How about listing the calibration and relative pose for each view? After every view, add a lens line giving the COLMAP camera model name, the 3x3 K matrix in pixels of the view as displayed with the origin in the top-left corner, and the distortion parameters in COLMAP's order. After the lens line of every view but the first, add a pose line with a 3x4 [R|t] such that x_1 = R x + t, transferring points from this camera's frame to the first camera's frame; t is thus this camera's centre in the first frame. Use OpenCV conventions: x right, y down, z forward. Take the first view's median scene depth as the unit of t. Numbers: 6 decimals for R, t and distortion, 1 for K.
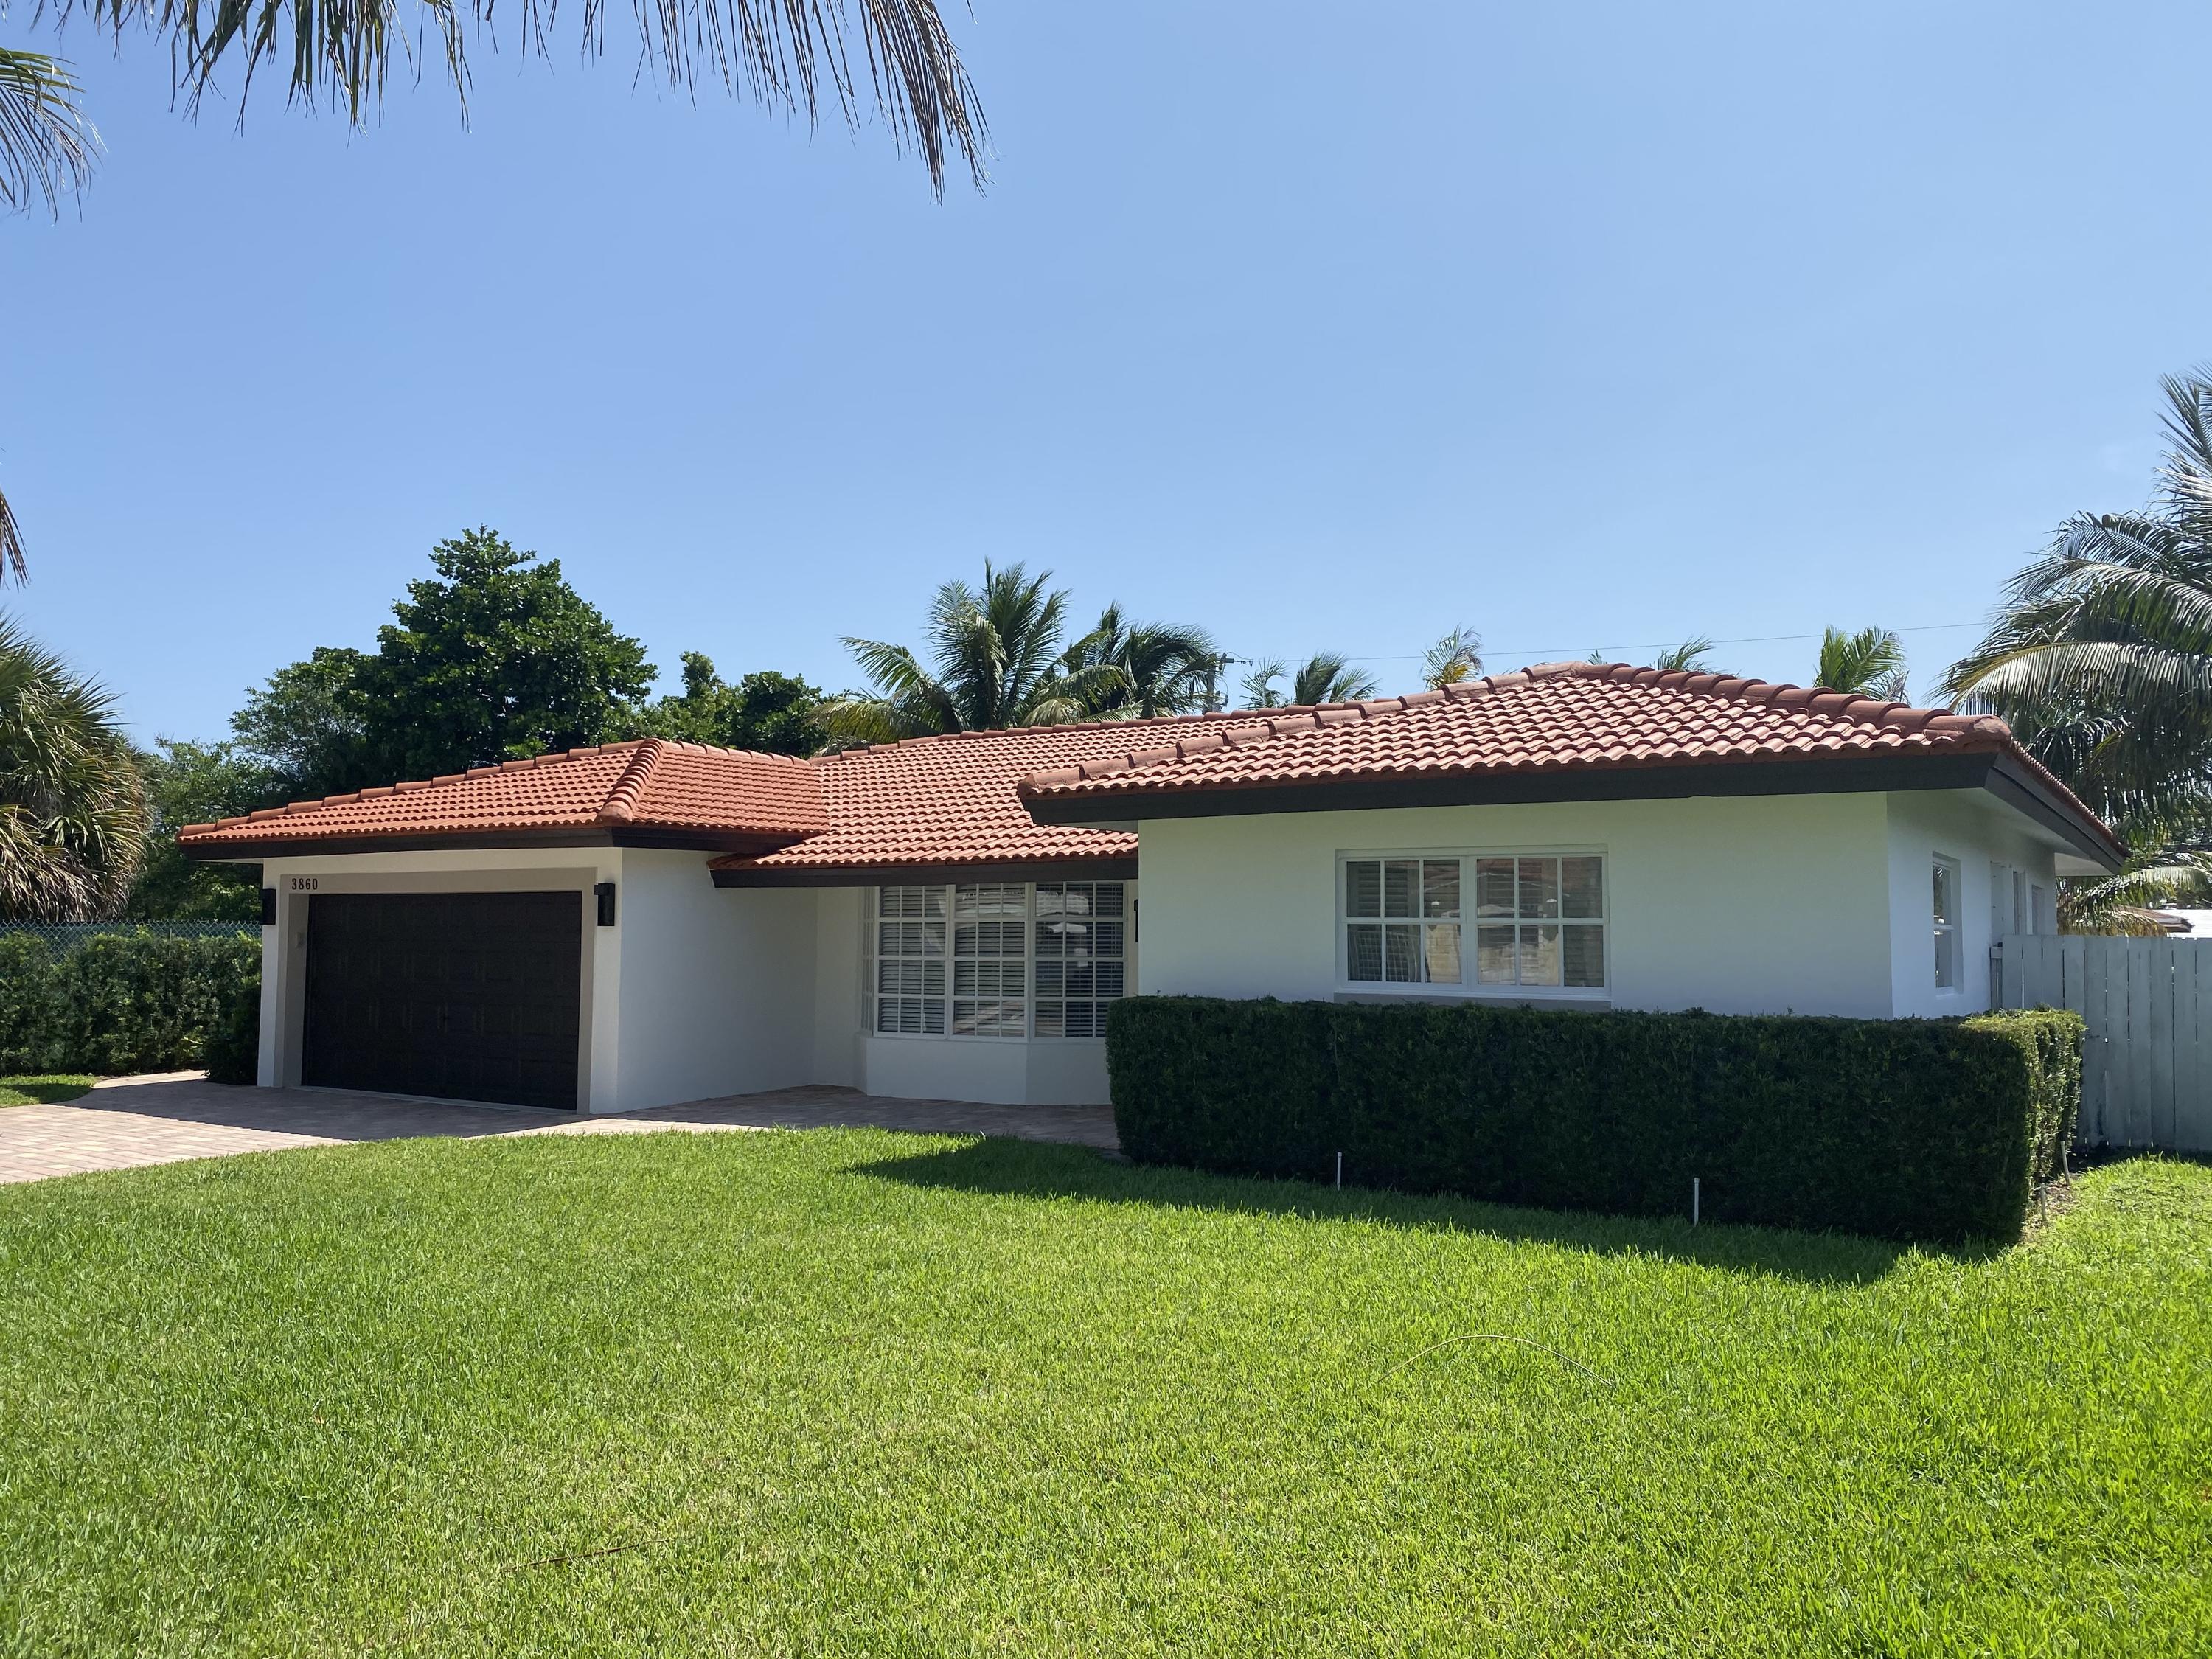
lens RADIAL K [[1652.9, 0, 1093.1], [0, 1652.9, 833.0], [0, 0, 1]] dist [0.012560, -0.011789]
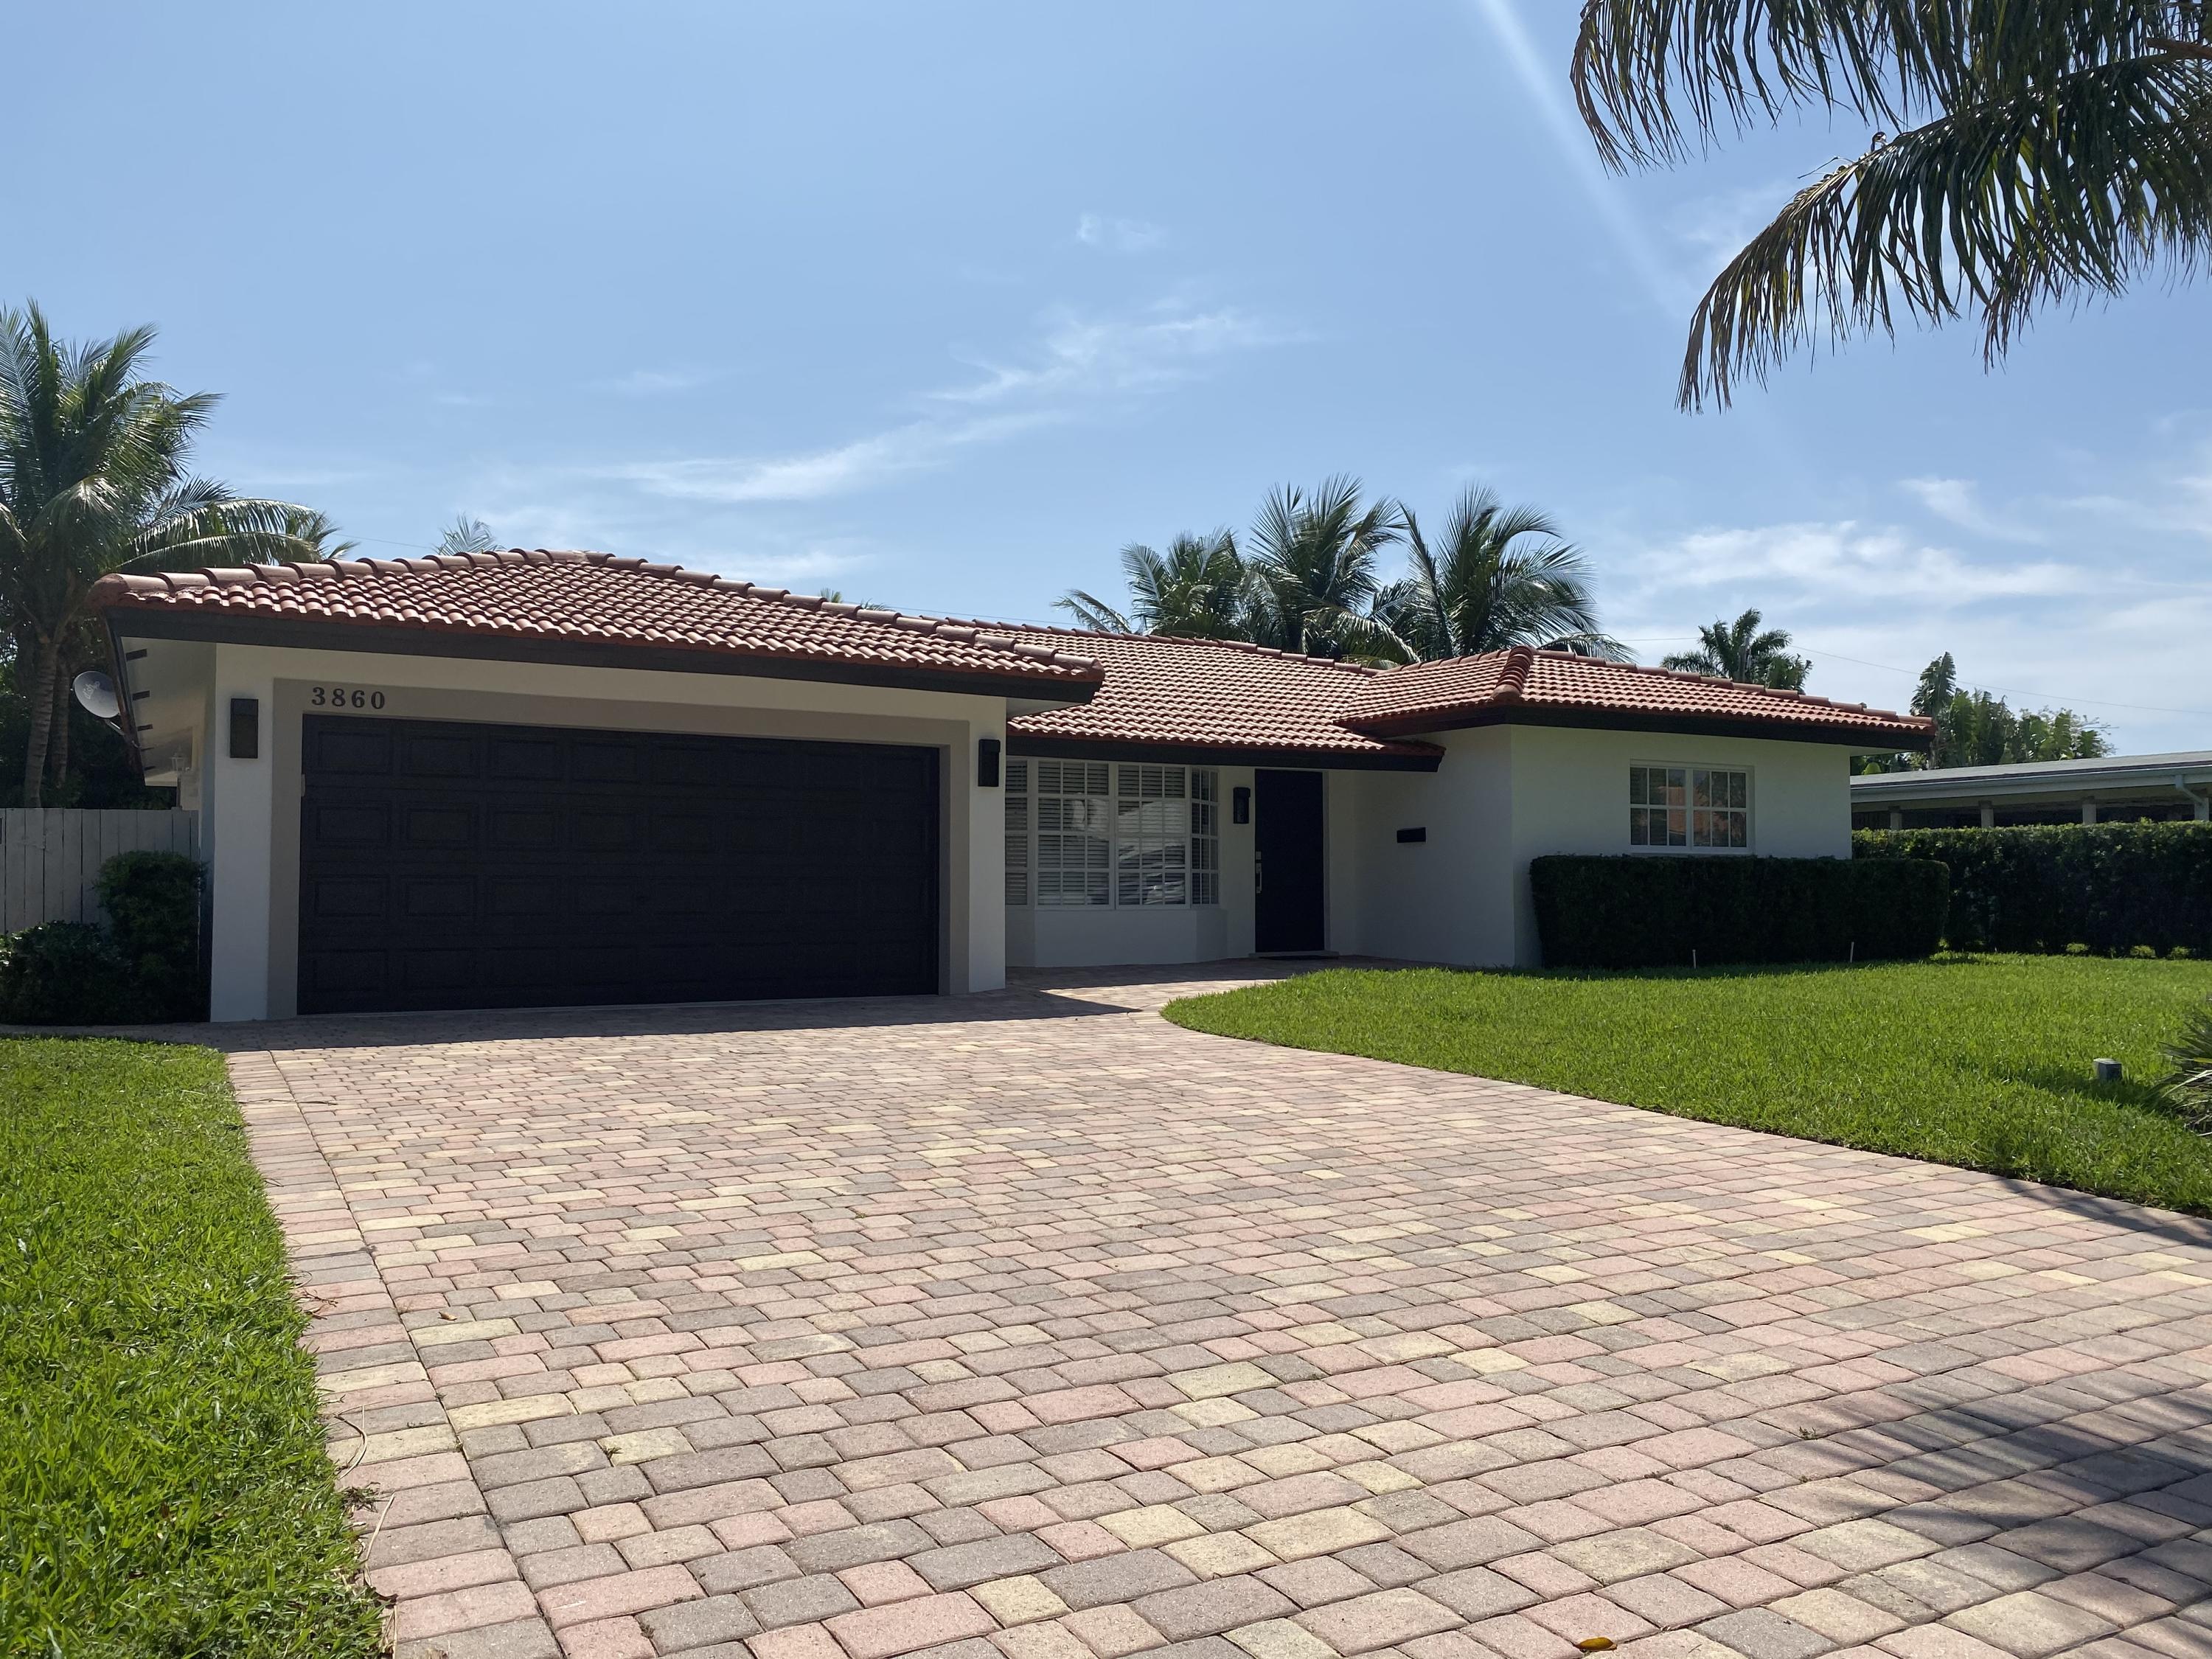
lens RADIAL K [[1652.9, 0, 1102.8], [0, 1652.9, 821.1], [0, 0, 1]] dist [0.012560, -0.011789]
pose [[0.476788, 0.033049, 0.878397, -0.882820], [-0.056505, 0.998379, -0.006893, 0.065104], [-0.877200, -0.046347, 0.477883, 0.429013]]
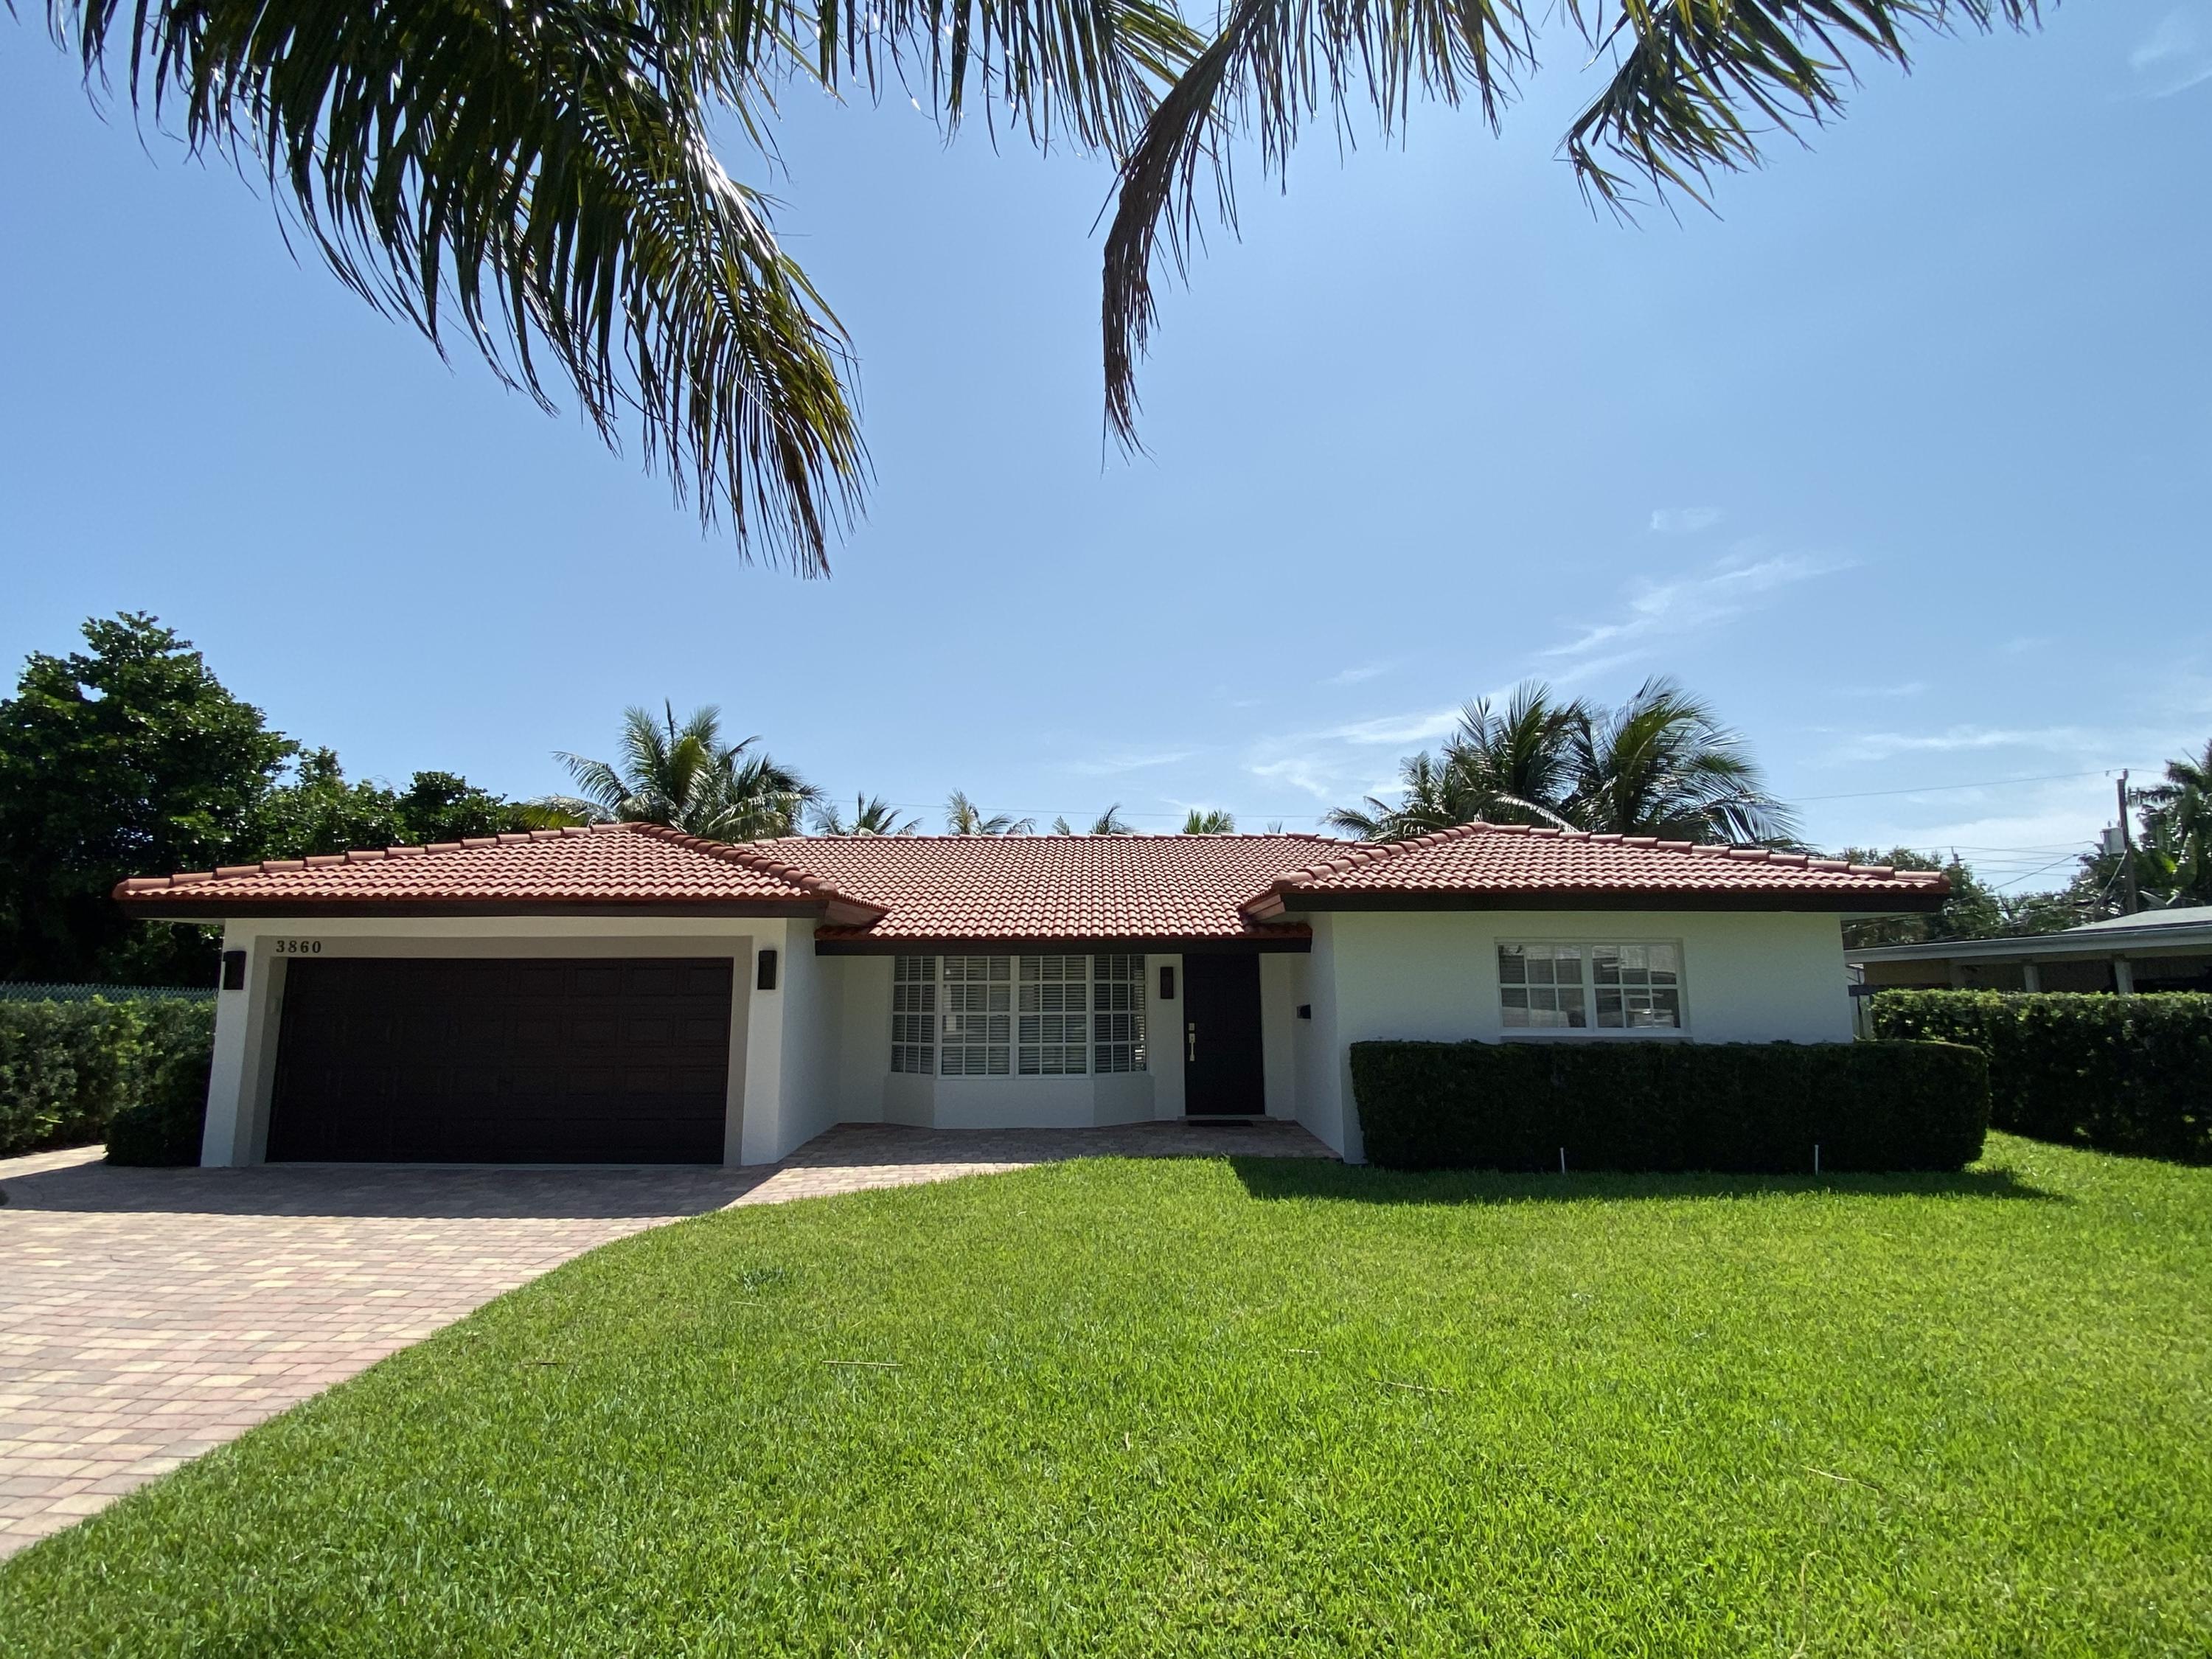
lens RADIAL K [[1052.2, 0, 1105.8], [0, 1052.2, 834.2], [0, 0, 1]] dist [0.003231, -0.002174]
pose [[0.854875, 0.070834, 0.513975, -0.387957], [-0.027693, 0.995454, -0.091129, 0.008584], [-0.518094, 0.063670, 0.852951, 0.227440]]
